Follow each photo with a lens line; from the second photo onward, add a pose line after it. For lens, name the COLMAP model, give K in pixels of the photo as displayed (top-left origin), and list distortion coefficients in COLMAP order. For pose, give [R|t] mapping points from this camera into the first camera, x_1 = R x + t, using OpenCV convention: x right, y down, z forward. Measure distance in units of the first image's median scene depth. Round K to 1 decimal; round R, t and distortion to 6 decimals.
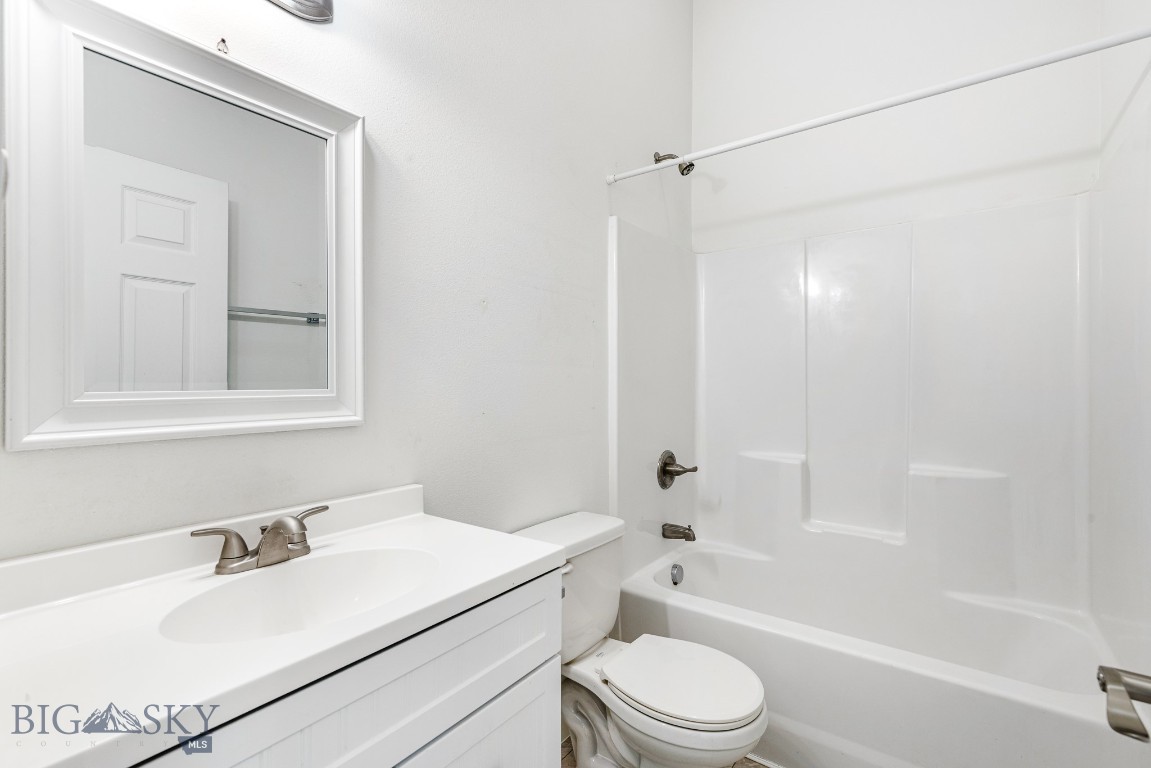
lens RADIAL K [[522.2, 0, 574.0], [0, 522.2, 378.2], [0, 0, 1]] dist [0.006125, 0.000009]
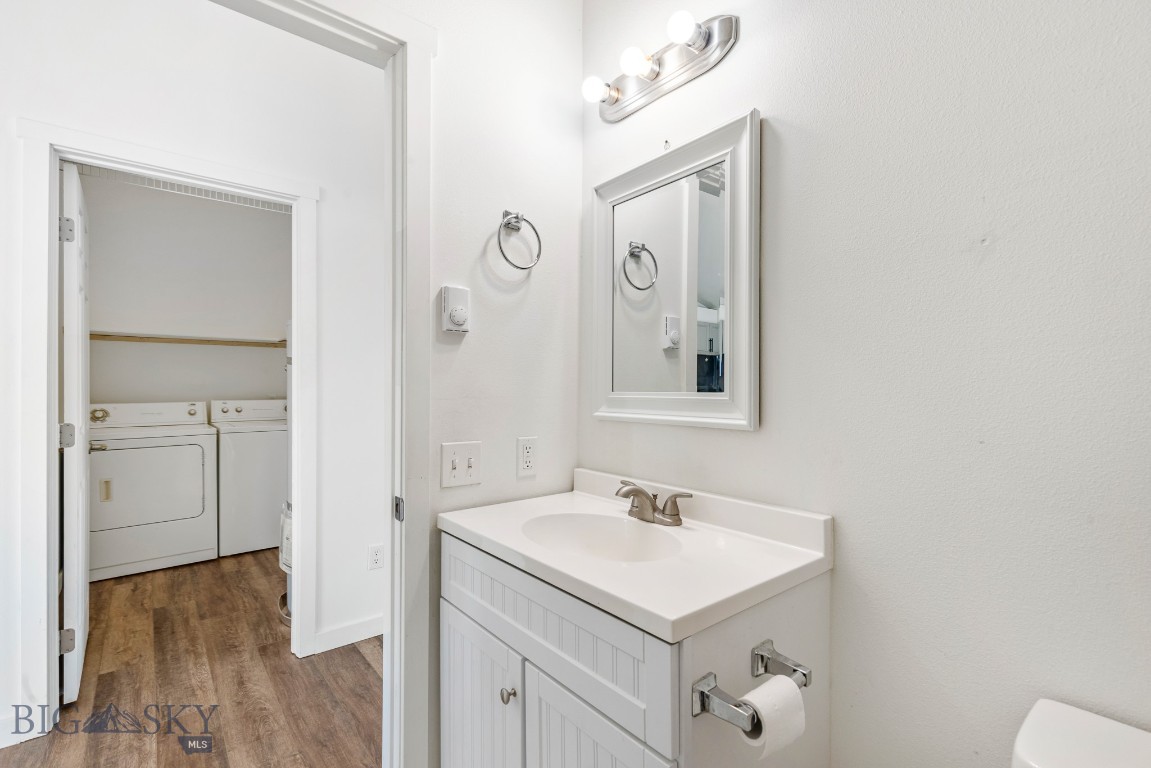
lens RADIAL K [[522.2, 0, 574.7], [0, 522.2, 391.3], [0, 0, 1]] dist [0.006125, 0.000009]
pose [[-0.252519, 0.008236, -0.967557, 0.705950], [0.007505, 0.999950, 0.006553, 0.009344], [0.967563, -0.005607, -0.252568, 1.057259]]
